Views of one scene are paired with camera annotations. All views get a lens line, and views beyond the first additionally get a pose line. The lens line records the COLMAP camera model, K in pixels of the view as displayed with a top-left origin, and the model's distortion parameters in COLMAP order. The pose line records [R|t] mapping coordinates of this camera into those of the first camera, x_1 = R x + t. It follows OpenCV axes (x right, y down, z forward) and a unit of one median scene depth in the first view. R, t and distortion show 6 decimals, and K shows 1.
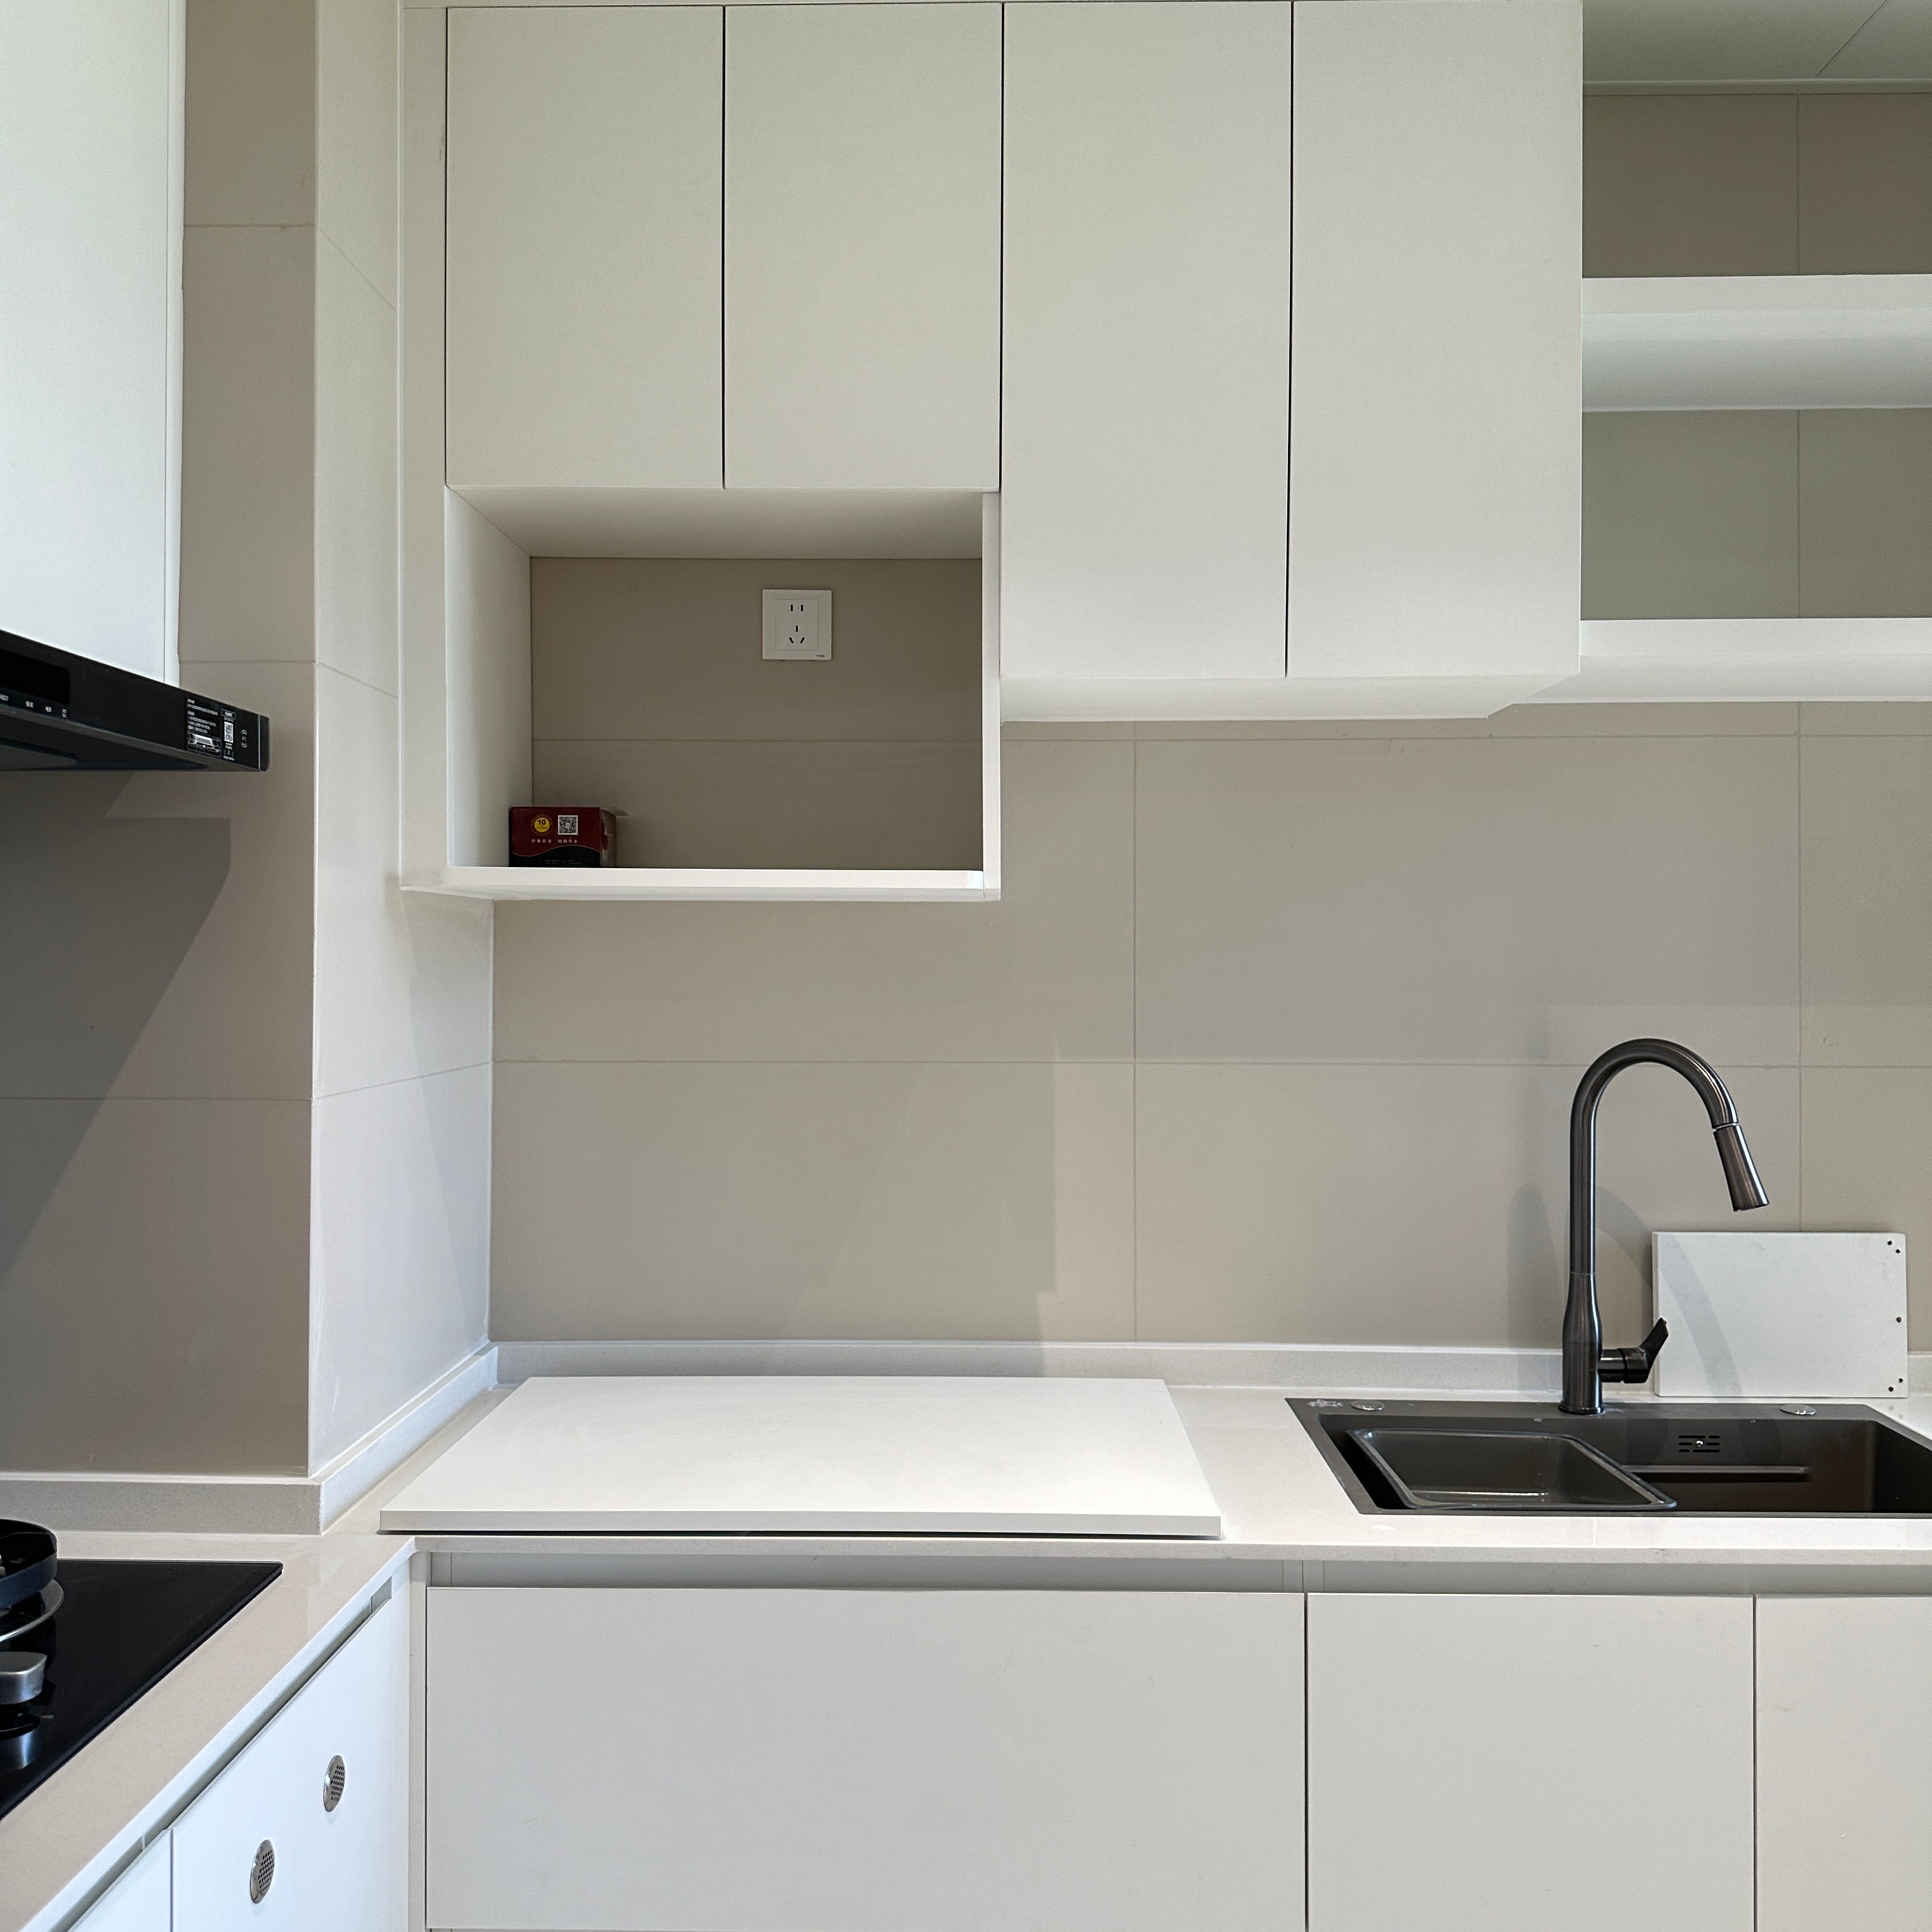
lens RADIAL K [[1829.4, 0, 956.4], [0, 1829.4, 951.0], [0, 0, 1]] dist [0.082675, 0.000000]
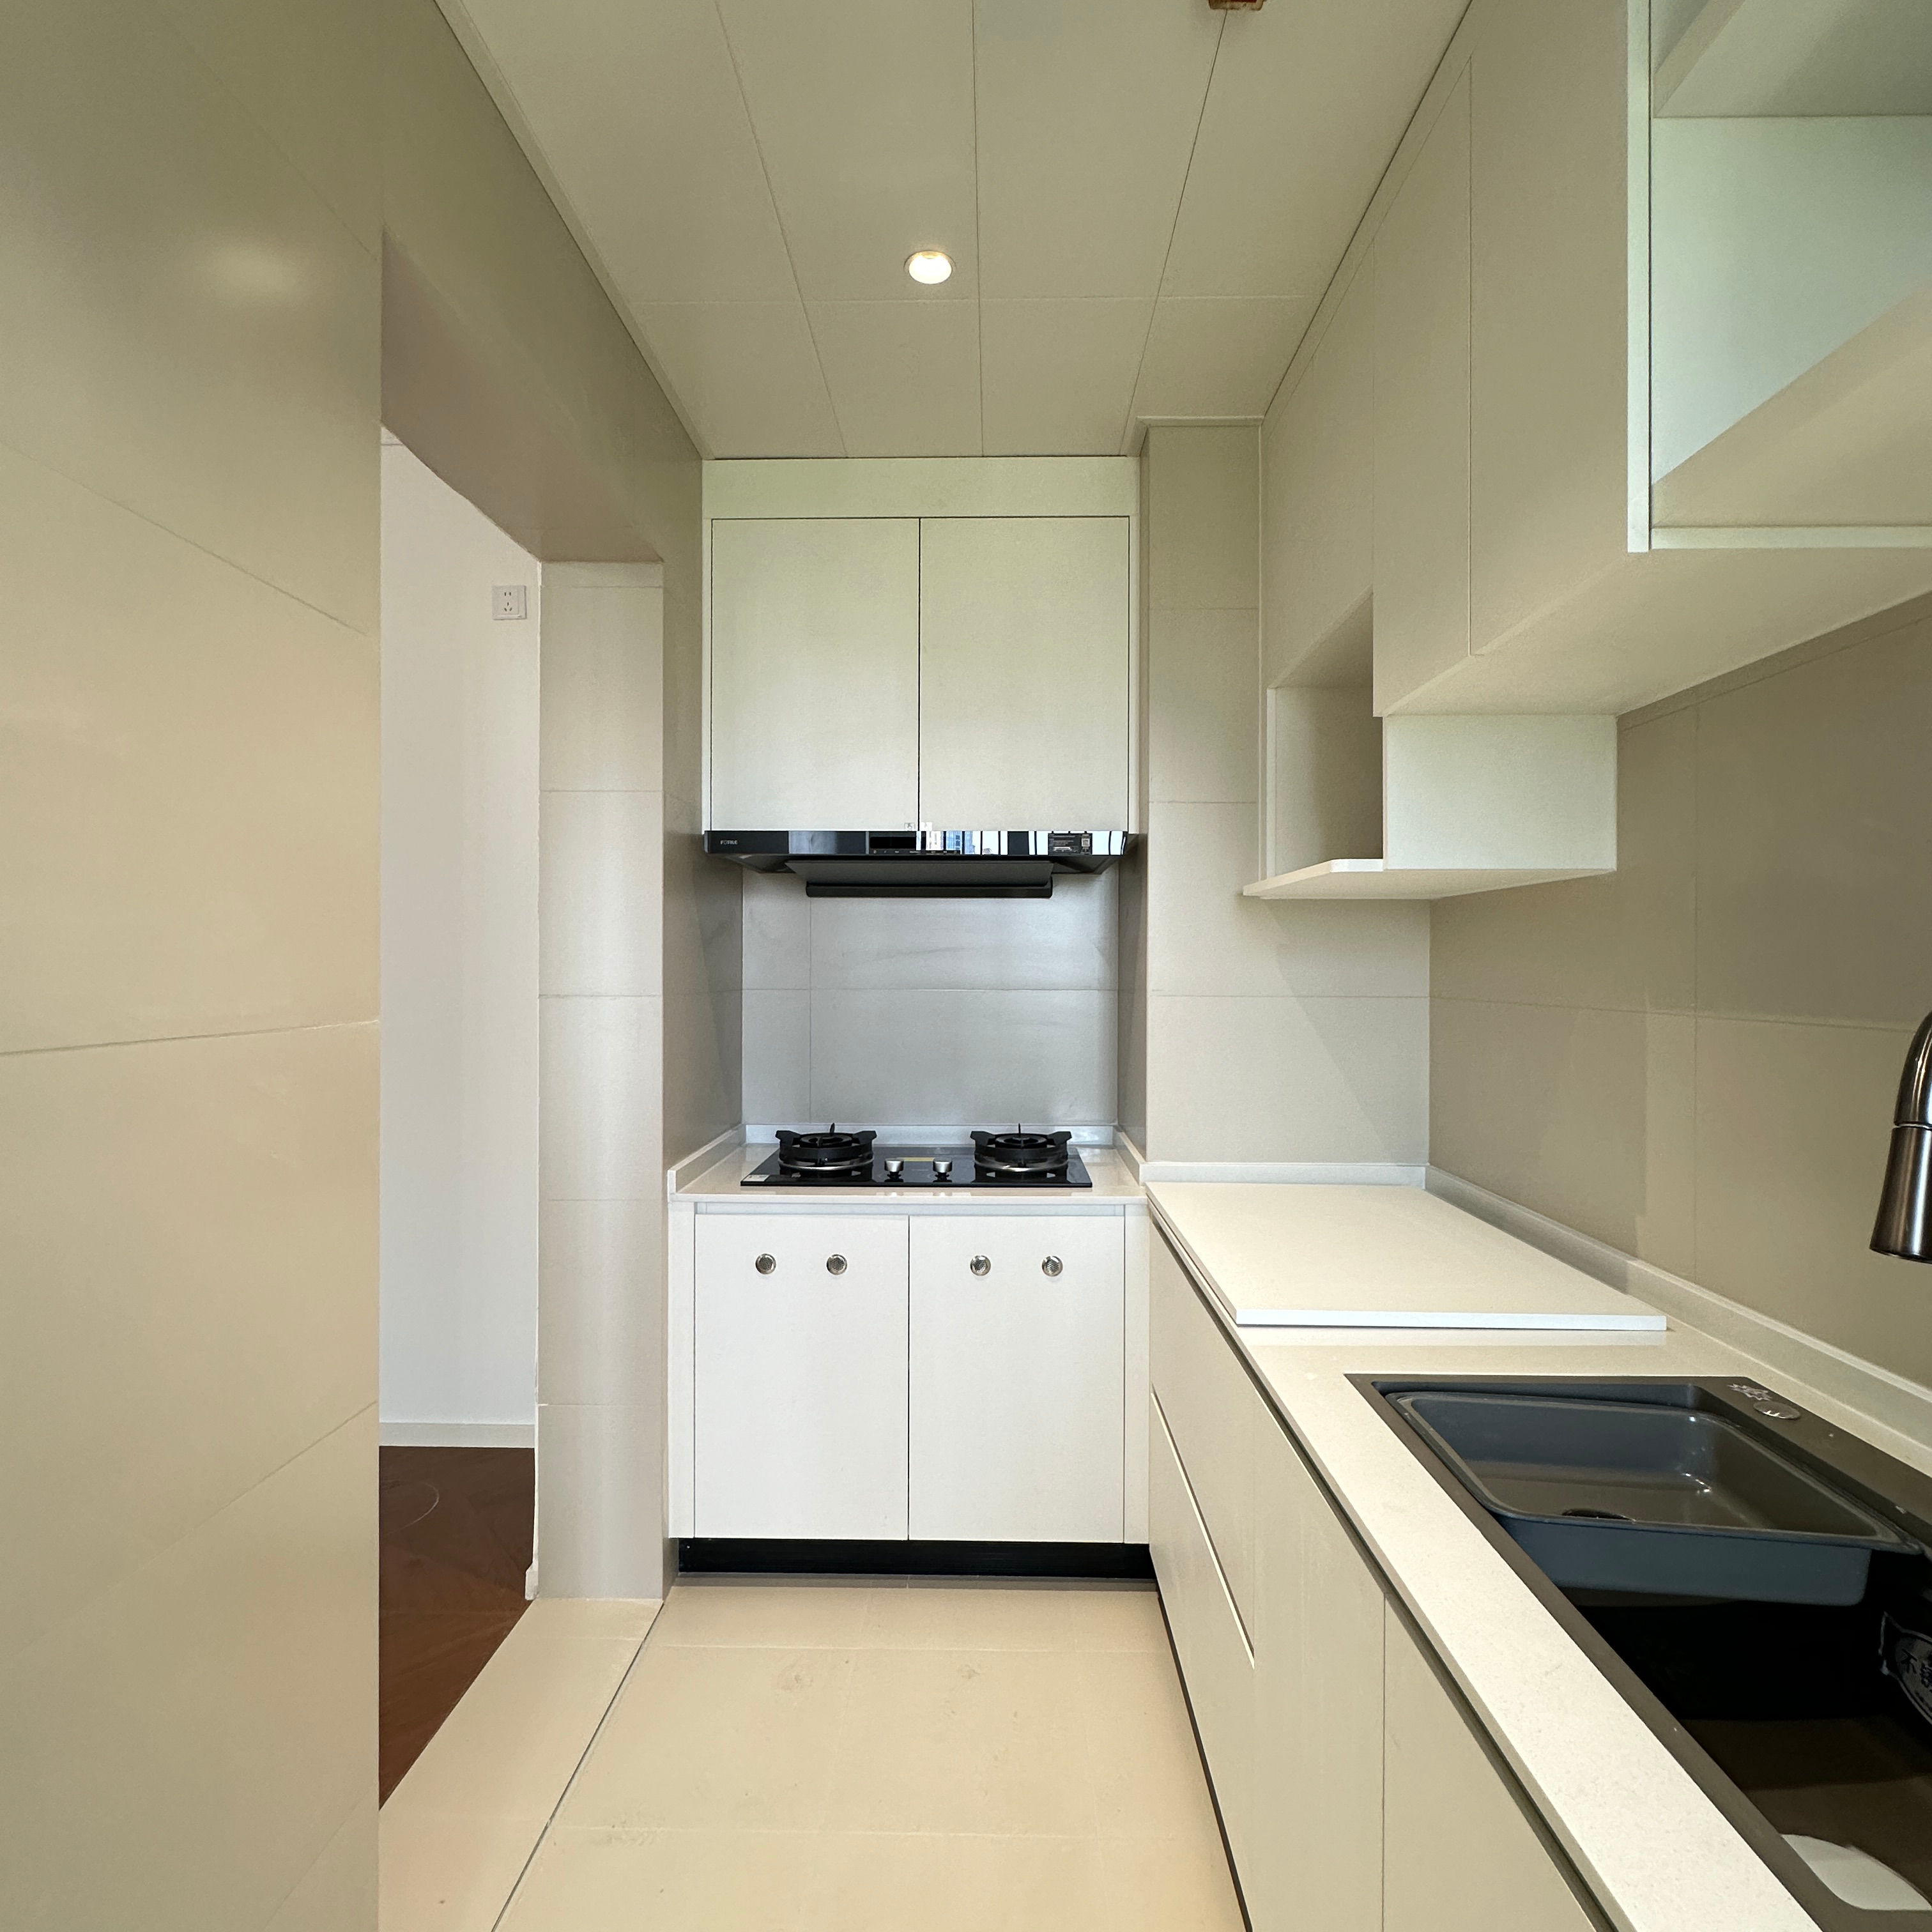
lens RADIAL K [[1036.1, 0, 975.0], [0, 1036.1, 977.4], [0, 0, 1]] dist [0.000498, 0.000691]
pose [[0.001591, 0.010617, -0.999942, 0.815450], [0.001043, 0.999943, 0.010619, 0.038867], [0.999998, -0.001060, 0.001580, 0.704739]]
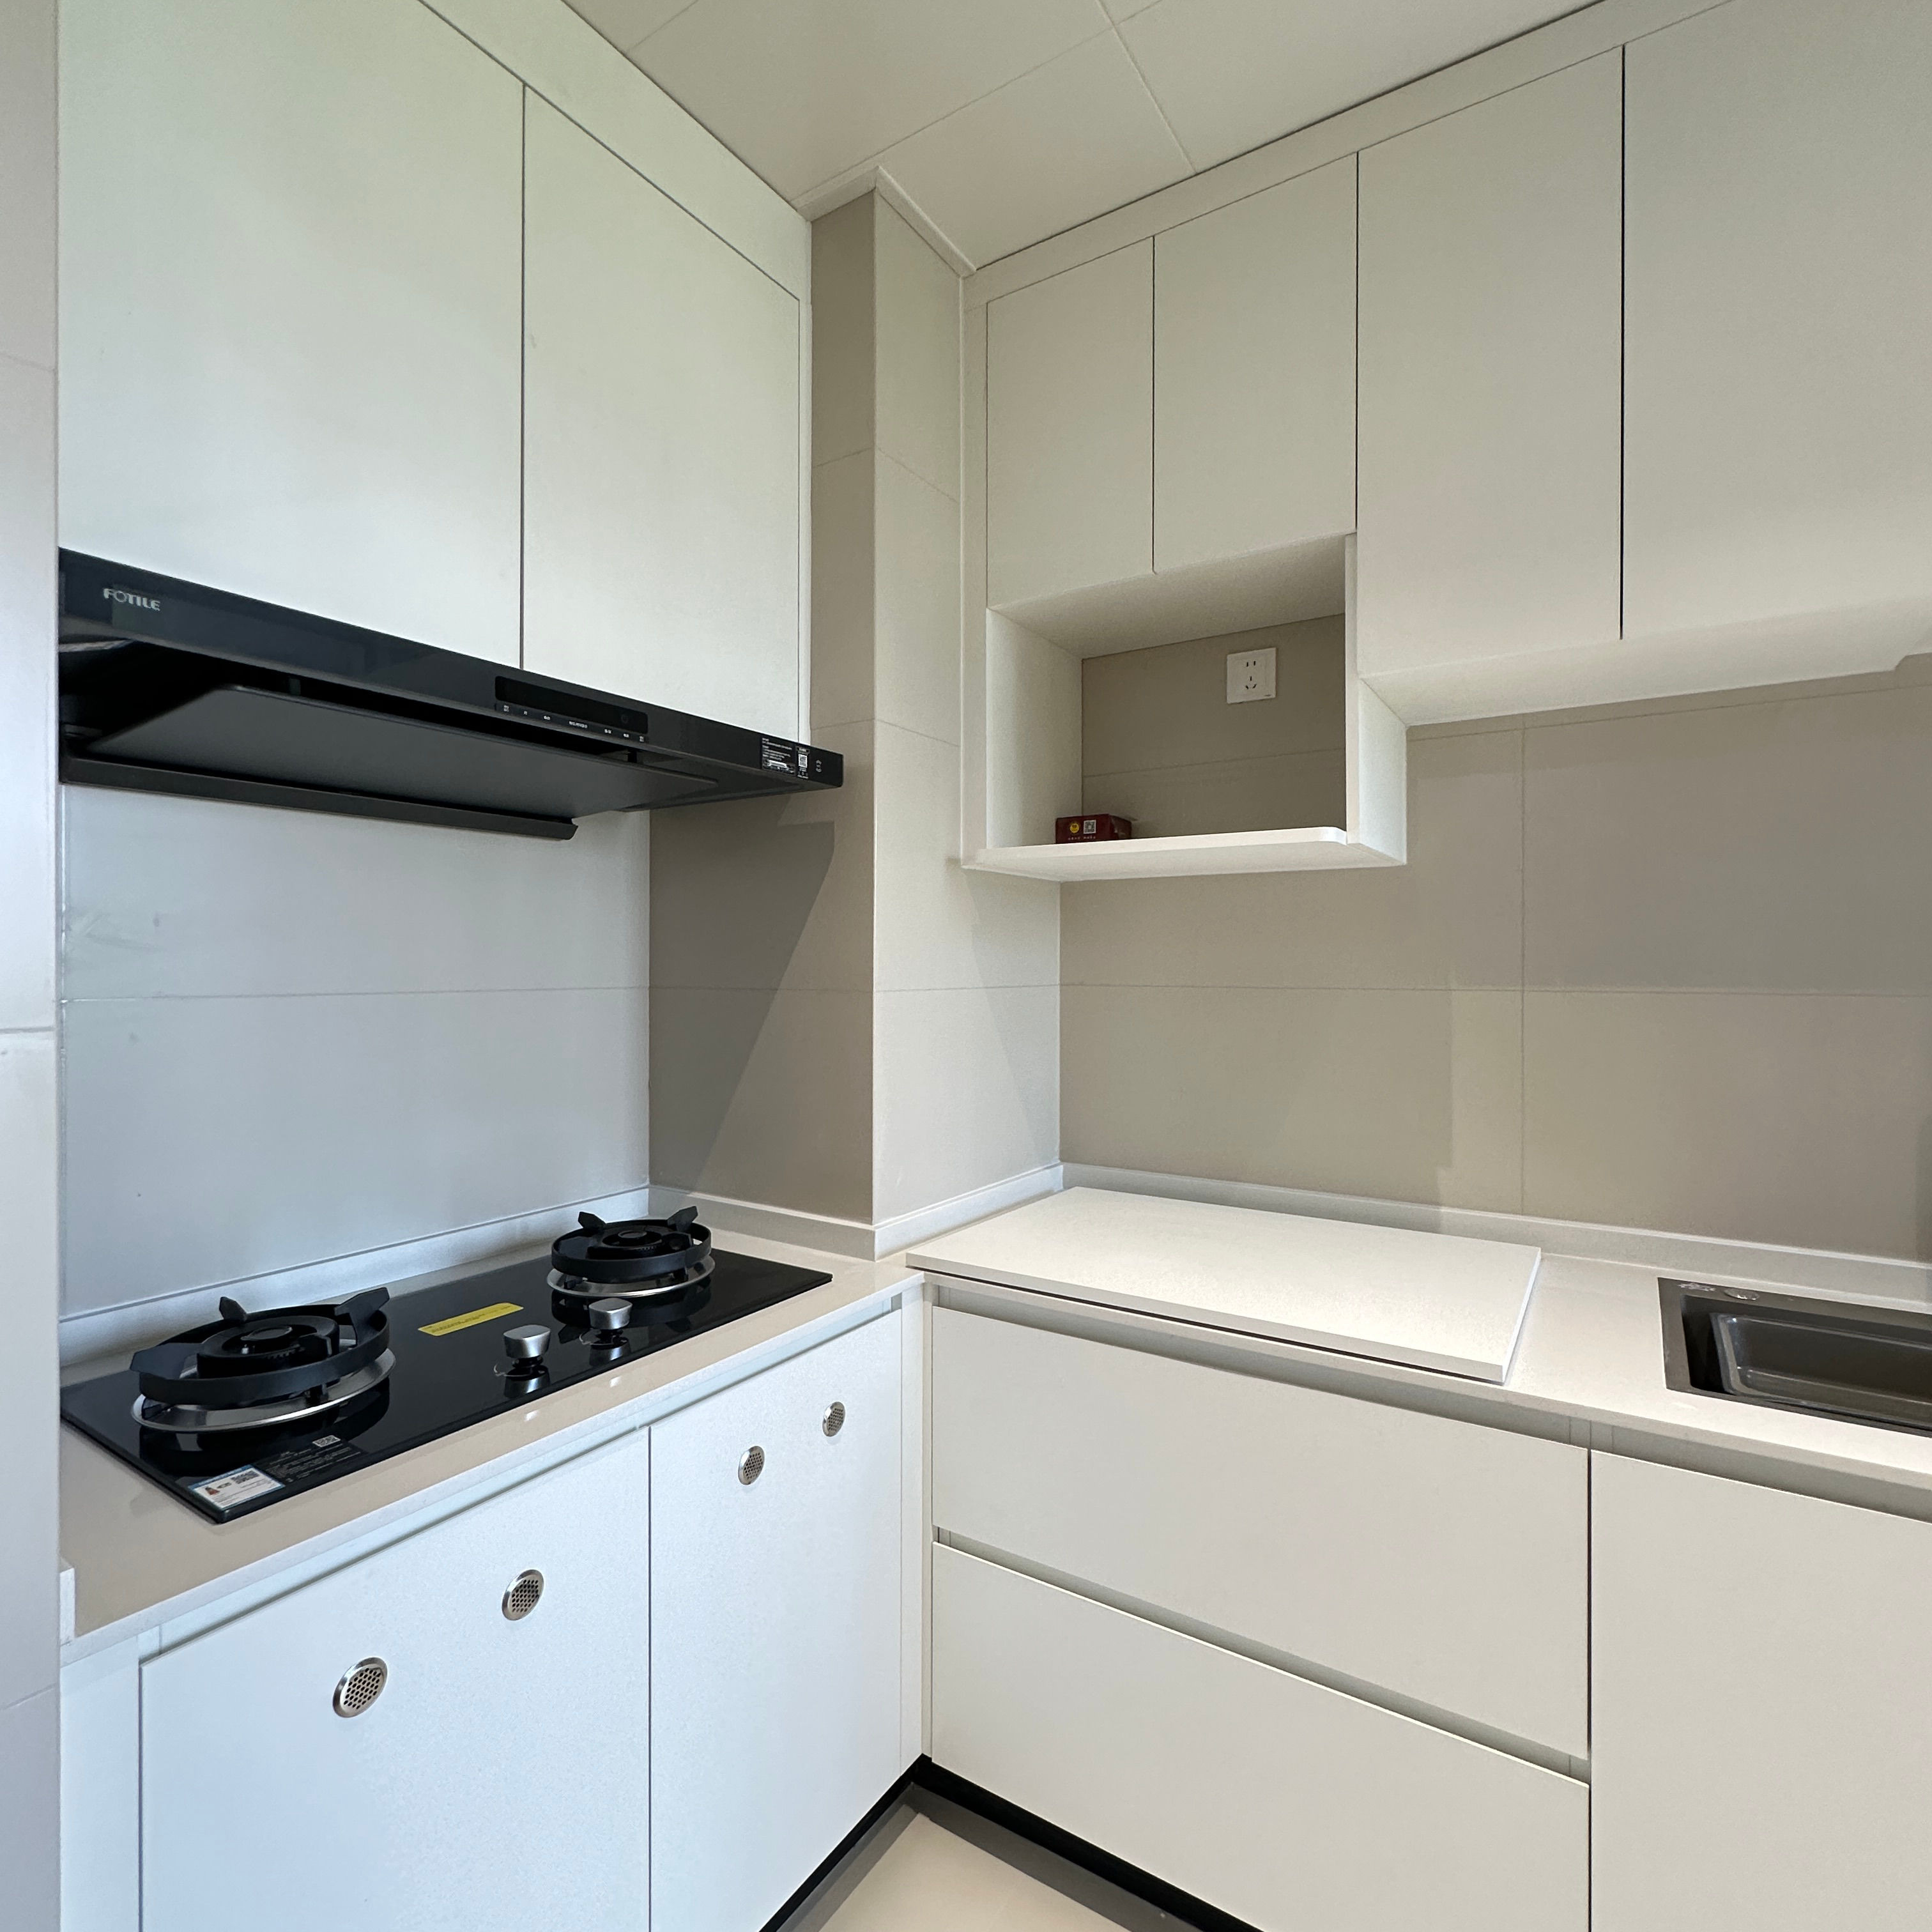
lens RADIAL K [[1036.1, 0, 974.7], [0, 1036.1, 968.5], [0, 0, 1]] dist [0.000498, 0.000691]
pose [[0.853632, 0.000942, -0.520876, 0.173886], [0.002712, 0.999977, 0.006255, 0.048647], [0.520870, -0.006752, 0.853609, 0.250312]]
